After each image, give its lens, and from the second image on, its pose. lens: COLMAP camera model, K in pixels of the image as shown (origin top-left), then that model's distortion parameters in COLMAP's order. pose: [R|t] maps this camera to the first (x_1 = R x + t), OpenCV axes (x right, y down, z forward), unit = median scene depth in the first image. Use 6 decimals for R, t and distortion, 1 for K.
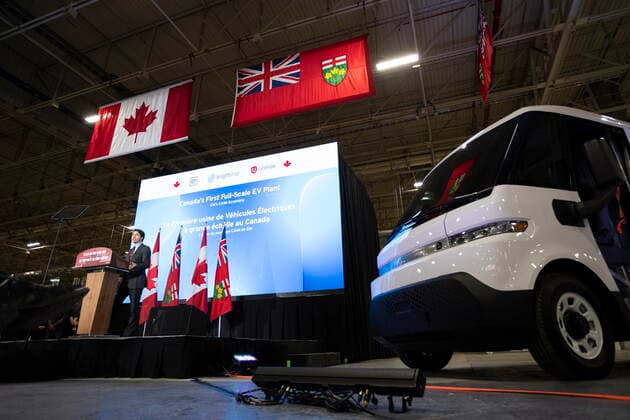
lens RADIAL K [[368.5, 0, 313.3], [0, 368.5, 190.2], [0, 0, 1]] dist [-0.004868, -0.000520]
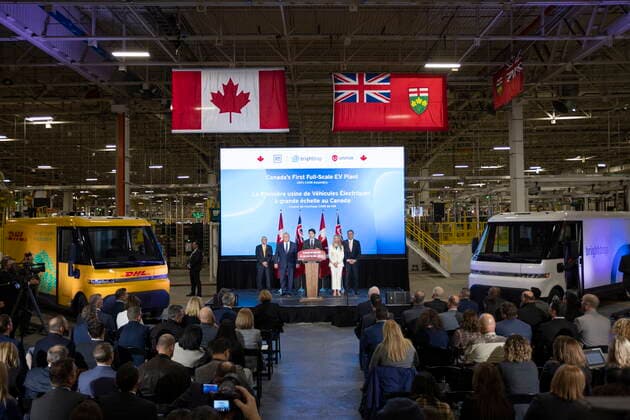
lens RADIAL K [[523.2, 0, 315.0], [0, 523.2, 210.0], [0, 0, 1]] dist [0.005046, 0.000538]
pose [[0.939932, 0.014965, 0.341034, -0.860860], [-0.139780, 0.928316, 0.344516, -0.513738], [-0.311431, -0.371492, 0.874645, -0.629267]]
